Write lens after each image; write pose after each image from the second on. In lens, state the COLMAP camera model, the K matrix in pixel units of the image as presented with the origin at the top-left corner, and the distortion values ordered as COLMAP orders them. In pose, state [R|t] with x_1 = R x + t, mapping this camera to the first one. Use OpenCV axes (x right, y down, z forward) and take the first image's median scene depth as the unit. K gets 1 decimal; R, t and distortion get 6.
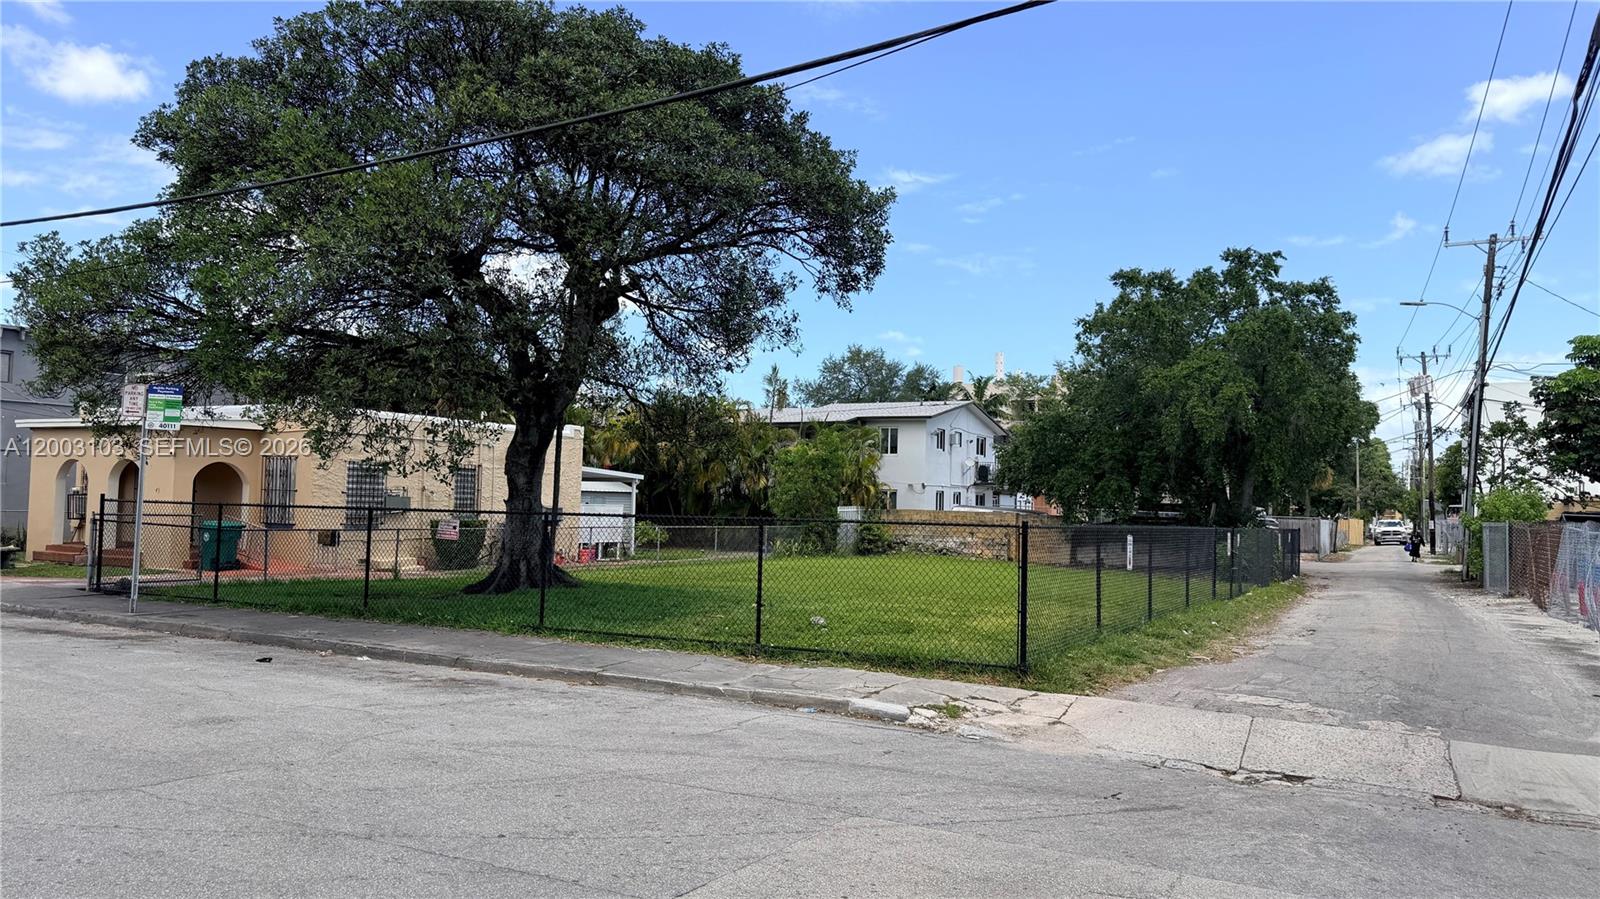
lens RADIAL K [[1127.3, 0, 800.0], [0, 1127.3, 449.5], [0, 0, 1]] dist [0.094799, -0.118471]
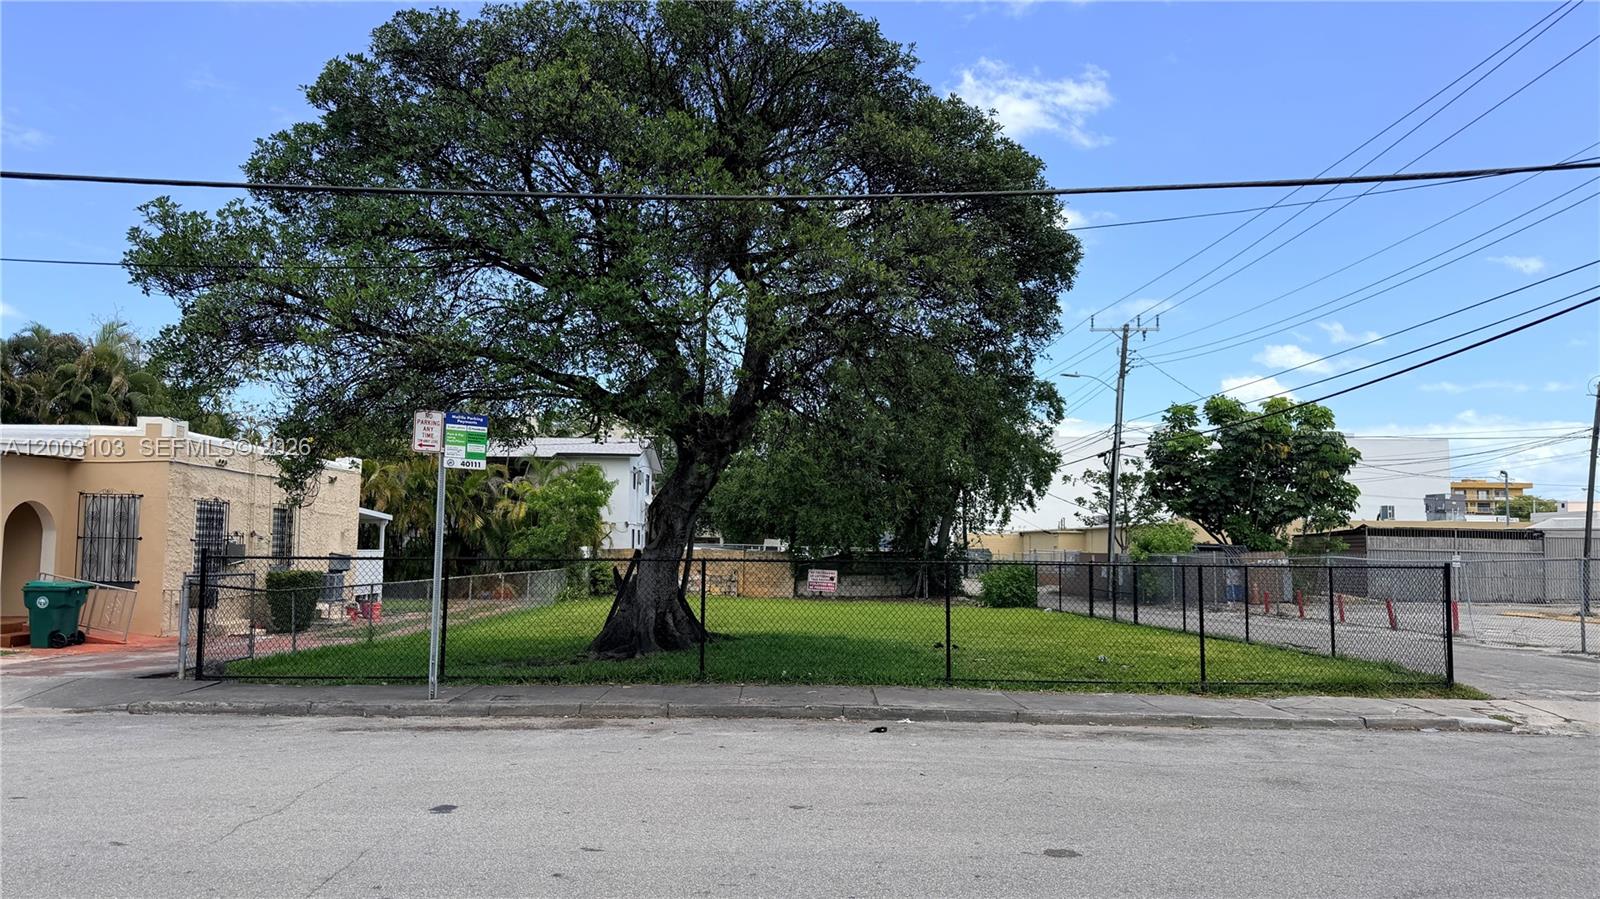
lens RADIAL K [[1118.0, 0, 770.0], [0, 1118.0, 455.1], [0, 0, 1]] dist [0.141063, -0.241884]
pose [[0.882410, 0.022413, 0.469948, -0.272276], [-0.009808, 0.999524, -0.029253, -0.002031], [-0.470379, 0.021204, 0.882209, 0.070679]]
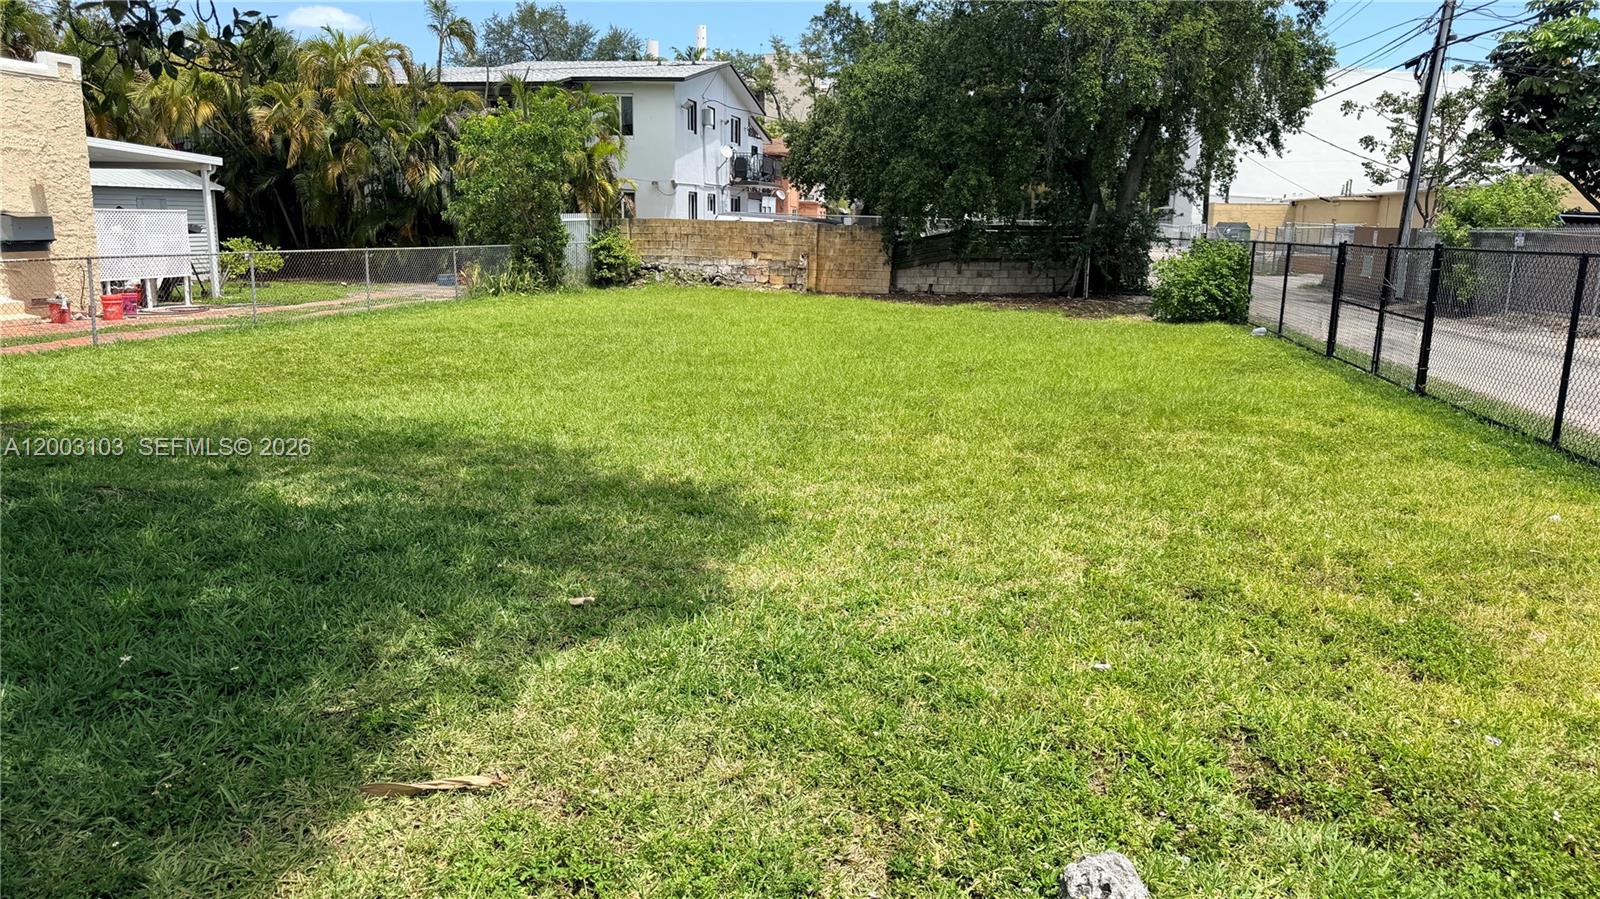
lens RADIAL K [[1127.3, 0, 800.0], [0, 1127.3, 449.5], [0, 0, 1]] dist [0.094799, -0.118471]
pose [[0.957059, -0.064771, 0.282565, -0.028668], [-0.008398, 0.968116, 0.250362, 0.016064], [-0.289772, -0.241984, 0.926000, 0.305240]]
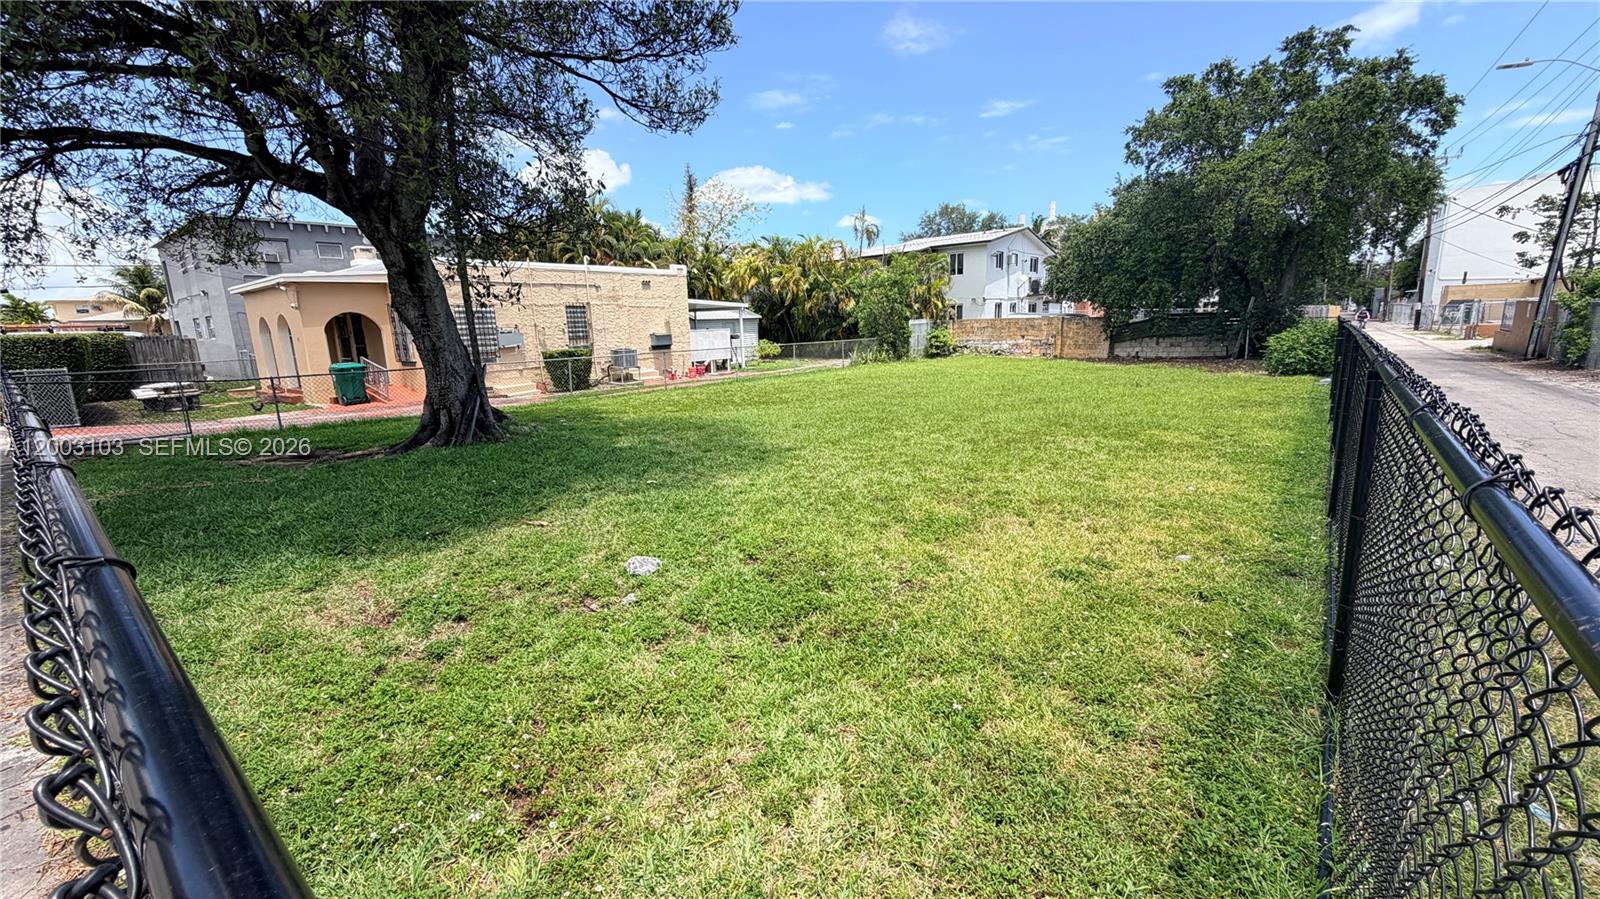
lens RADIAL K [[636.6, 0, 800.0], [0, 636.6, 449.5], [0, 0, 1]] dist [-0.002830, 0.000168]
pose [[0.979858, -0.017560, -0.198924, 0.050754], [0.065439, 0.969360, 0.236767, 0.014514], [0.188671, -0.245015, 0.950984, 0.270955]]
